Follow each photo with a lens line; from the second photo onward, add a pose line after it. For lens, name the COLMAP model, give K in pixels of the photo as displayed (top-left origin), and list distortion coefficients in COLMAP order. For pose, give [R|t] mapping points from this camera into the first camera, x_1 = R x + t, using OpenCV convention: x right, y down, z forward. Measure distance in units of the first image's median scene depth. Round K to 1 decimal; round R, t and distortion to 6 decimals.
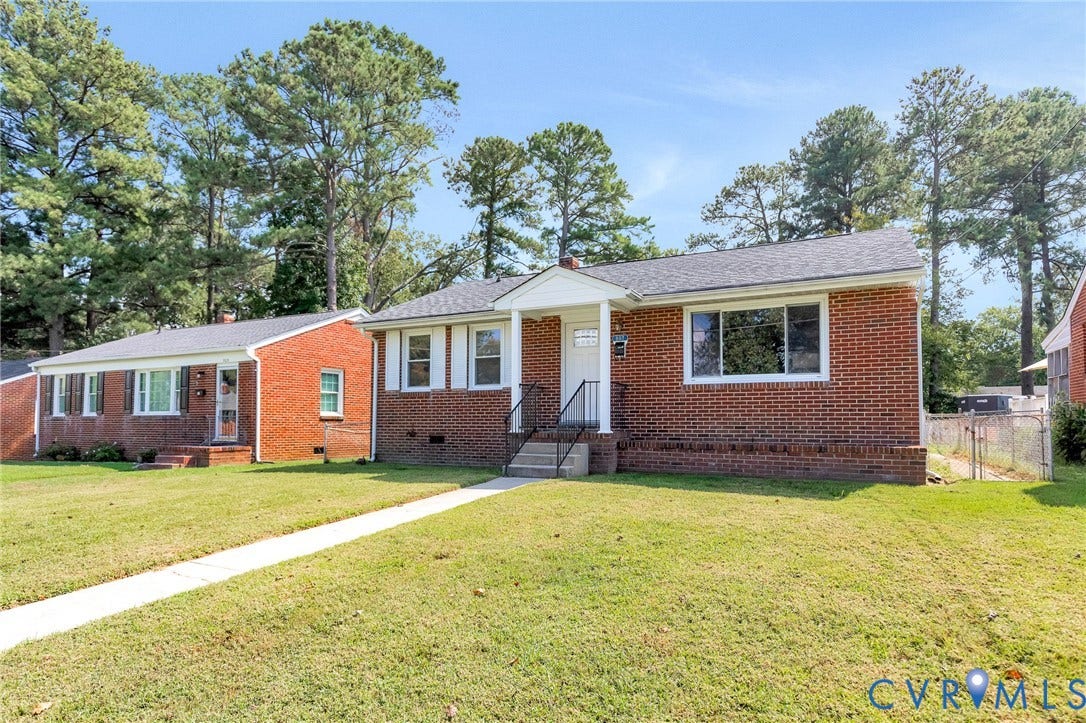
lens RADIAL K [[616.3, 0, 524.4], [0, 616.3, 407.8], [0, 0, 1]] dist [0.002344, 0.000246]
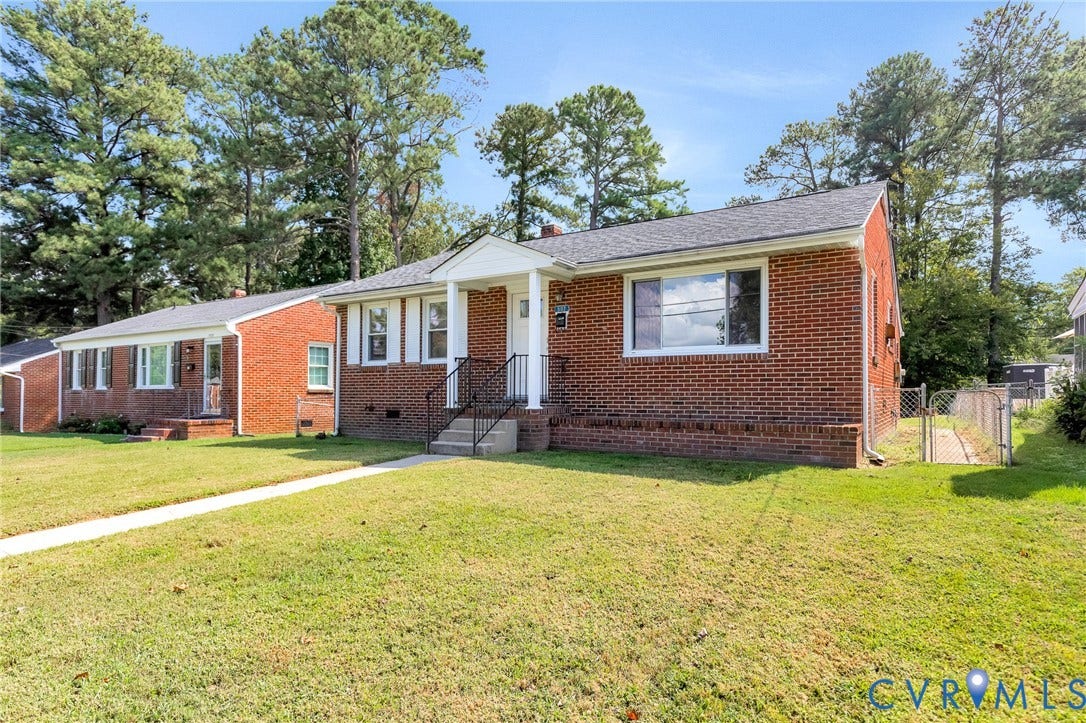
lens RADIAL K [[616.7, 0, 525.0], [0, 616.7, 390.1], [0, 0, 1]] dist [0.002411, 0.000924]
pose [[0.995736, -0.001785, -0.092229, 0.066601], [0.003567, 0.999810, 0.019162, -0.002067], [0.092177, -0.019409, 0.995553, 0.015432]]
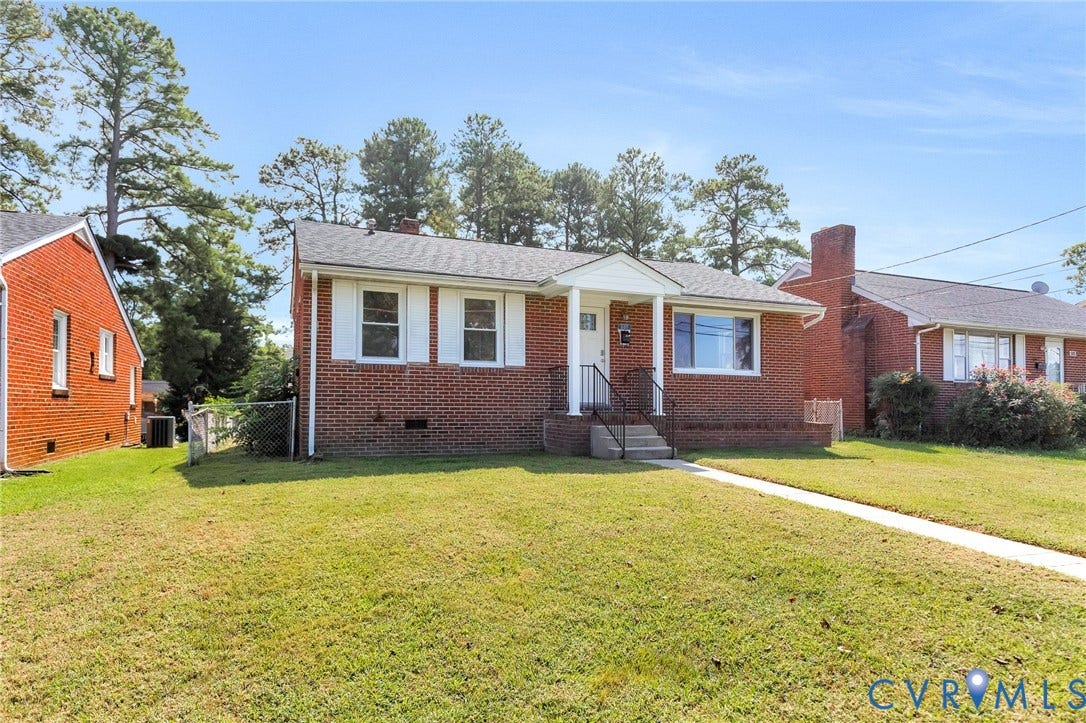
lens RADIAL K [[616.3, 0, 524.4], [0, 616.3, 407.8], [0, 0, 1]] dist [0.002344, 0.000246]
pose [[0.658389, -0.001423, 0.752676, -0.276704], [-0.027823, 0.999269, 0.026228, 0.001810], [-0.752163, -0.038210, 0.657868, 0.147761]]
